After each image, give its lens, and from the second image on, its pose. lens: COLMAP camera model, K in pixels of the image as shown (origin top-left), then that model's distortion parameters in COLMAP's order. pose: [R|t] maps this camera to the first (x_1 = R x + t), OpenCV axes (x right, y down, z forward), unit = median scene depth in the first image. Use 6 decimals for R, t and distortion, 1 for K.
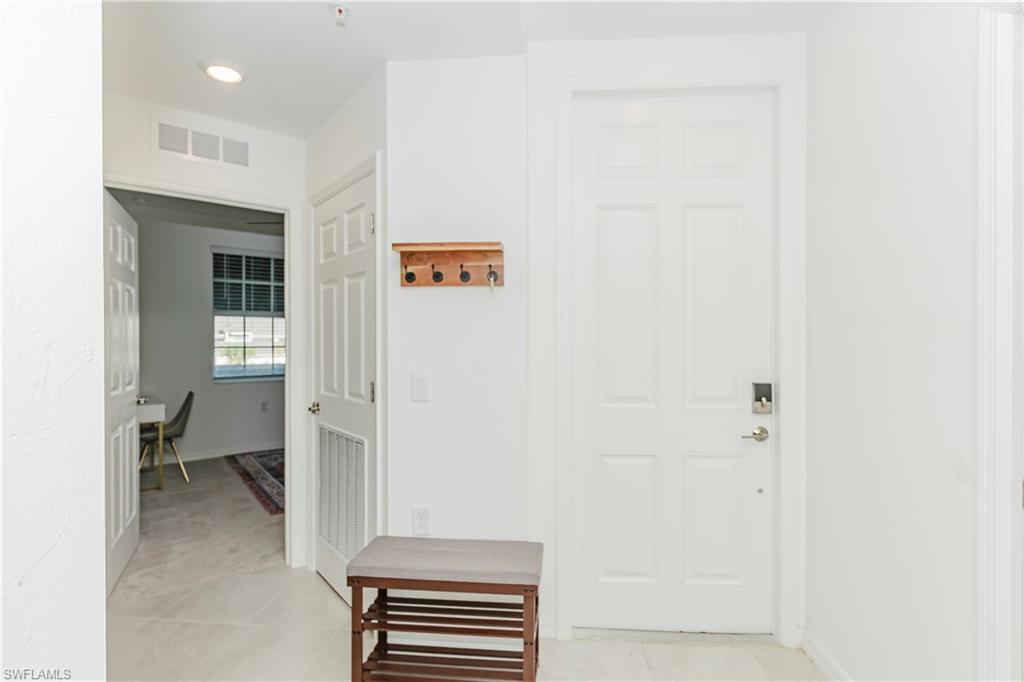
lens RADIAL K [[490.9, 0, 514.1], [0, 490.9, 335.4], [0, 0, 1]] dist [-0.001696, -0.000342]
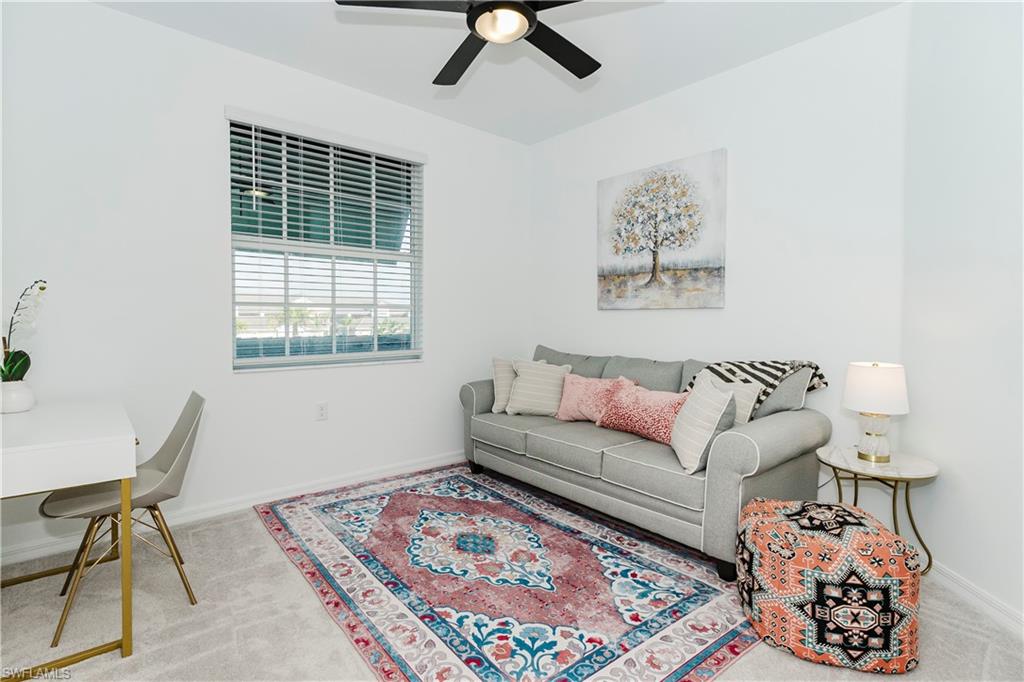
lens RADIAL K [[490.9, 0, 514.1], [0, 490.9, 335.4], [0, 0, 1]] dist [-0.001696, -0.000342]
pose [[0.999768, 0.009413, 0.019384, -0.419657], [-0.010144, 0.999229, 0.037939, 0.046797], [-0.019012, -0.038127, 0.999092, 0.610795]]
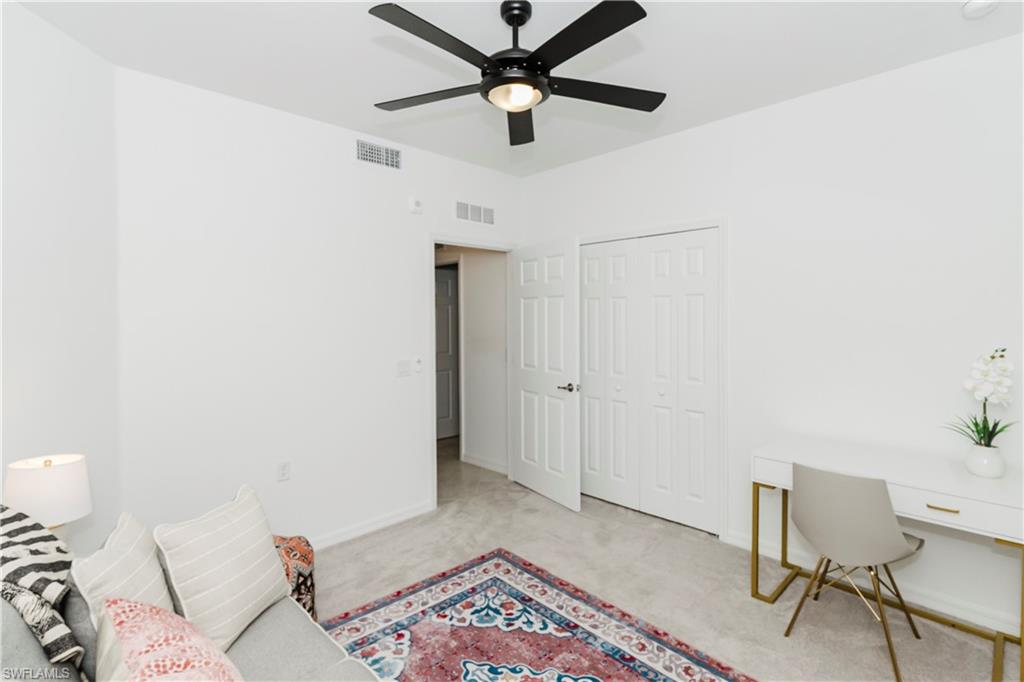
lens RADIAL K [[490.9, 0, 514.1], [0, 490.9, 335.4], [0, 0, 1]] dist [-0.001696, -0.000342]
pose [[-0.997318, 0.014908, -0.071661, -0.389668], [0.013320, 0.999656, 0.022581, -0.012880], [0.071973, 0.021566, -0.997173, 1.527978]]
